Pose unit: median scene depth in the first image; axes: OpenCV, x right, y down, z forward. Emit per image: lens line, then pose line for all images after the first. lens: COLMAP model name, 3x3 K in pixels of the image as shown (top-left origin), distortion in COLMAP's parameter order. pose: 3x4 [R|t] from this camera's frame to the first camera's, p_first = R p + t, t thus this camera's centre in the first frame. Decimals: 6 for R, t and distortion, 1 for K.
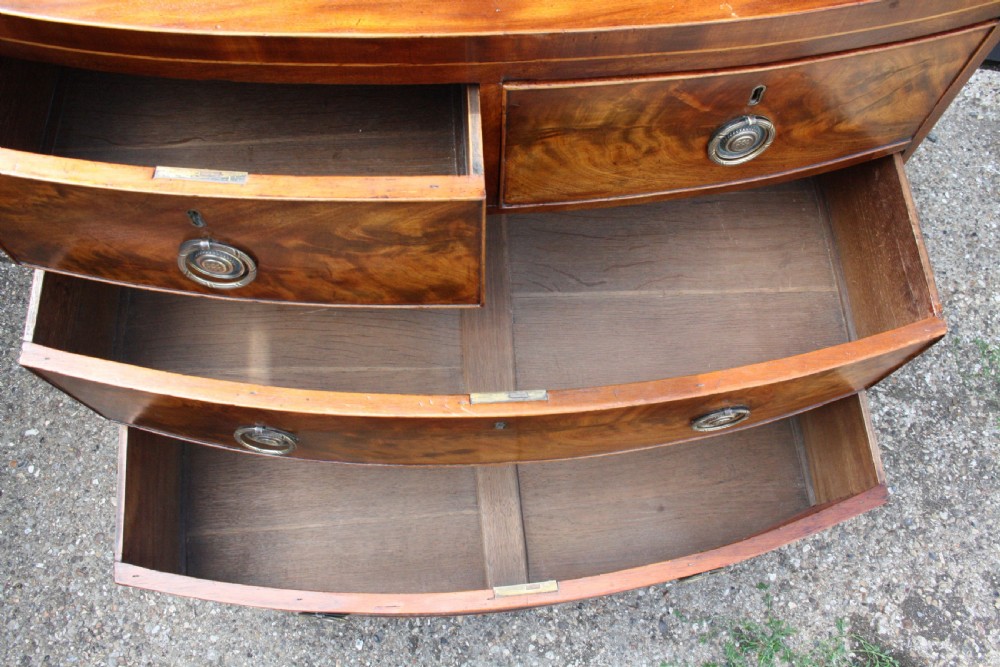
lens RADIAL K [[811.9, 0, 494.5], [0, 811.9, 324.8], [0, 0, 1]] dist [-0.146382, 0.111168]
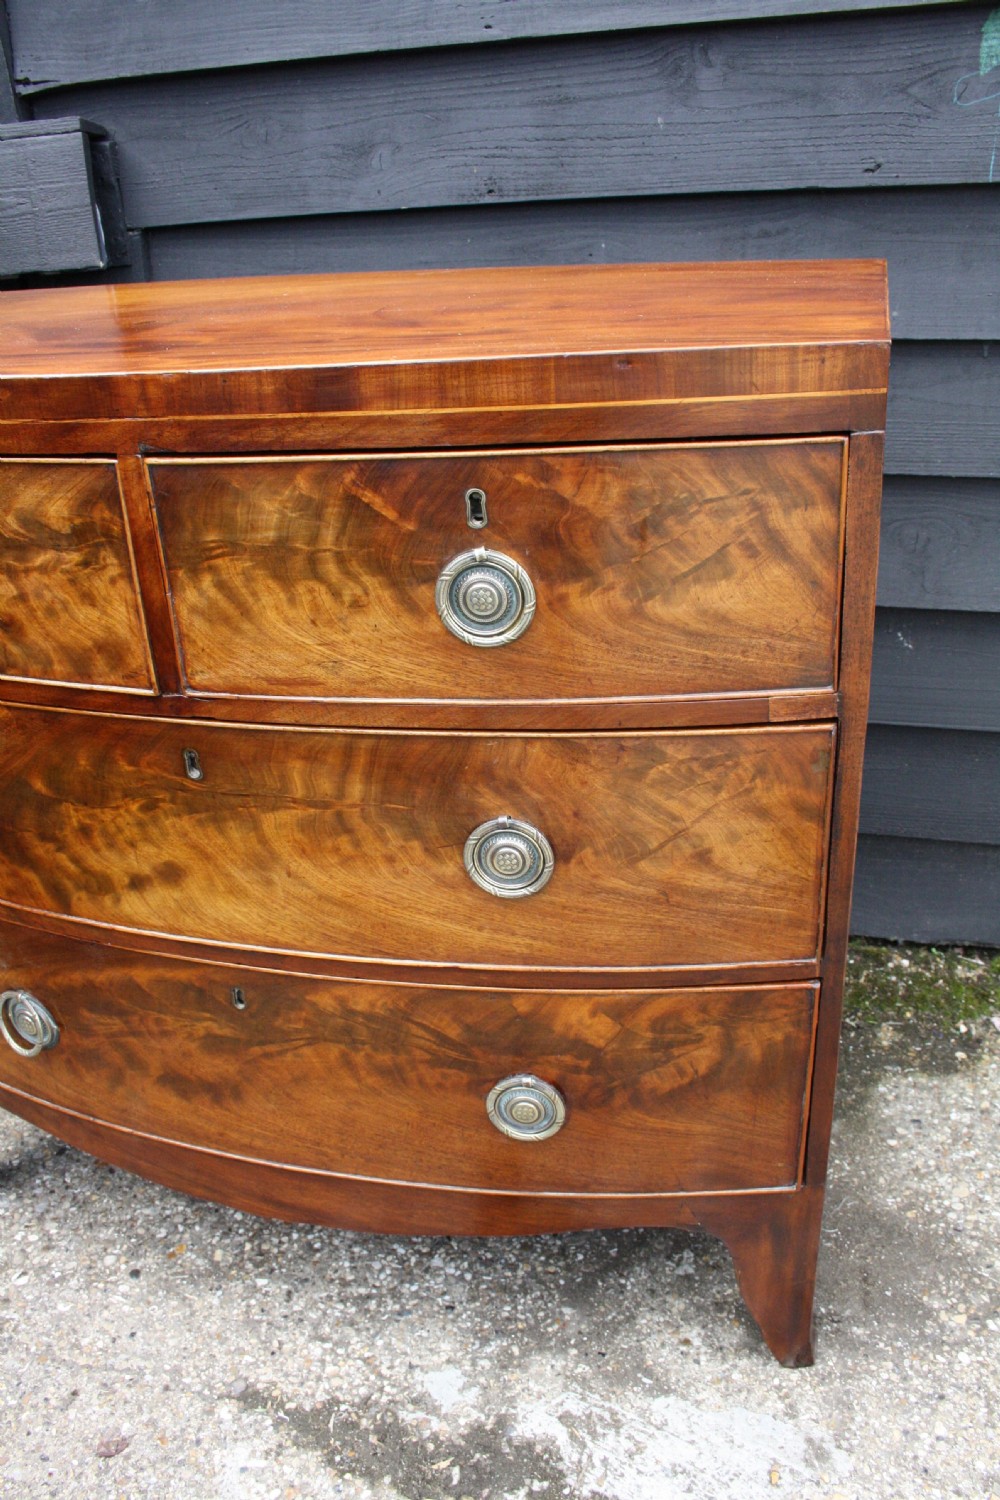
lens RADIAL K [[1217.9, 0, 503.7], [0, 1217.9, 766.4], [0, 0, 1]] dist [-0.146382, 0.111168]
pose [[0.943565, 0.086454, -0.319704, 0.614022], [-0.259679, 0.792260, -0.552168, 0.420168], [0.205552, 0.604027, 0.770000, 0.253053]]
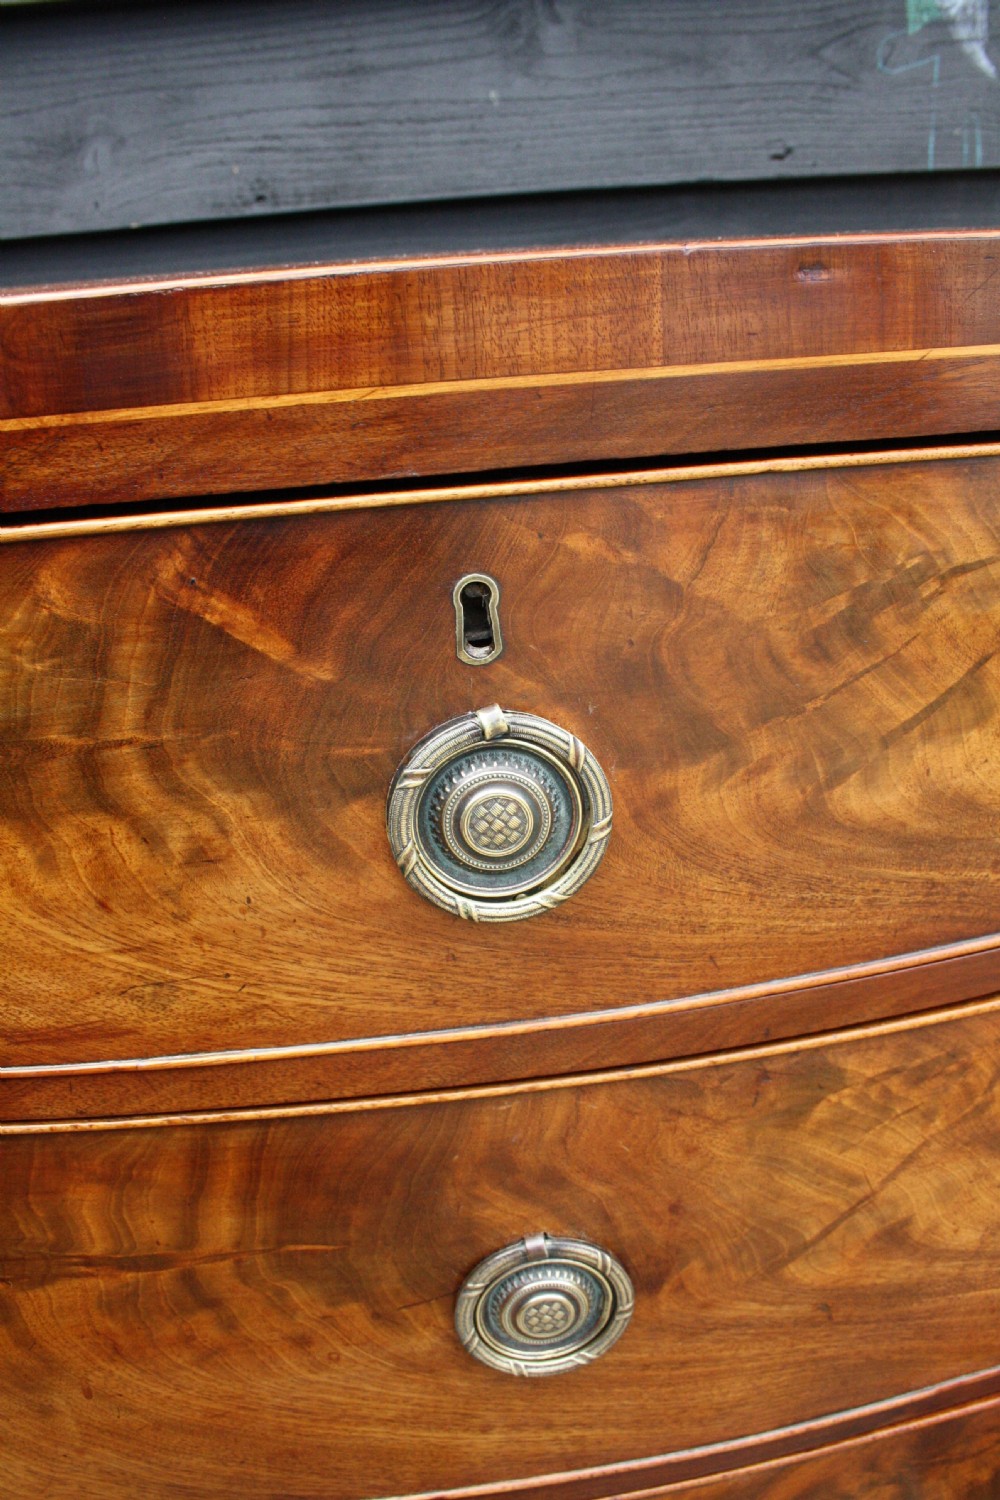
lens RADIAL K [[1217.9, 0, 509.3], [0, 1217.9, 764.5], [0, 0, 1]] dist [-0.146382, 0.111168]
pose [[0.994465, -0.044145, -0.095345, 0.327840], [-0.030981, 0.743904, -0.667568, 0.064260], [0.100398, 0.666827, 0.738419, 0.576391]]
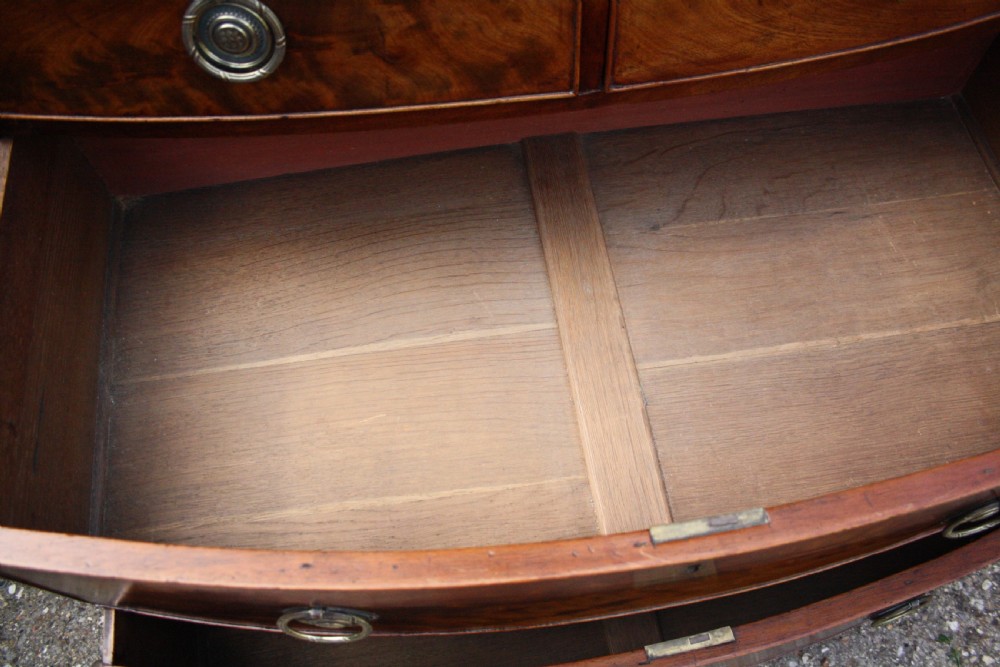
lens RADIAL K [[806.8, 0, 501.4], [0, 806.8, 331.5], [0, 0, 1]] dist [-0.127873, 0.087061]
pose [[0.994787, -0.101967, 0.001403, -0.109574], [0.100963, 0.982867, -0.154204, 0.169514], [0.014345, 0.153541, 0.988038, 0.302803]]
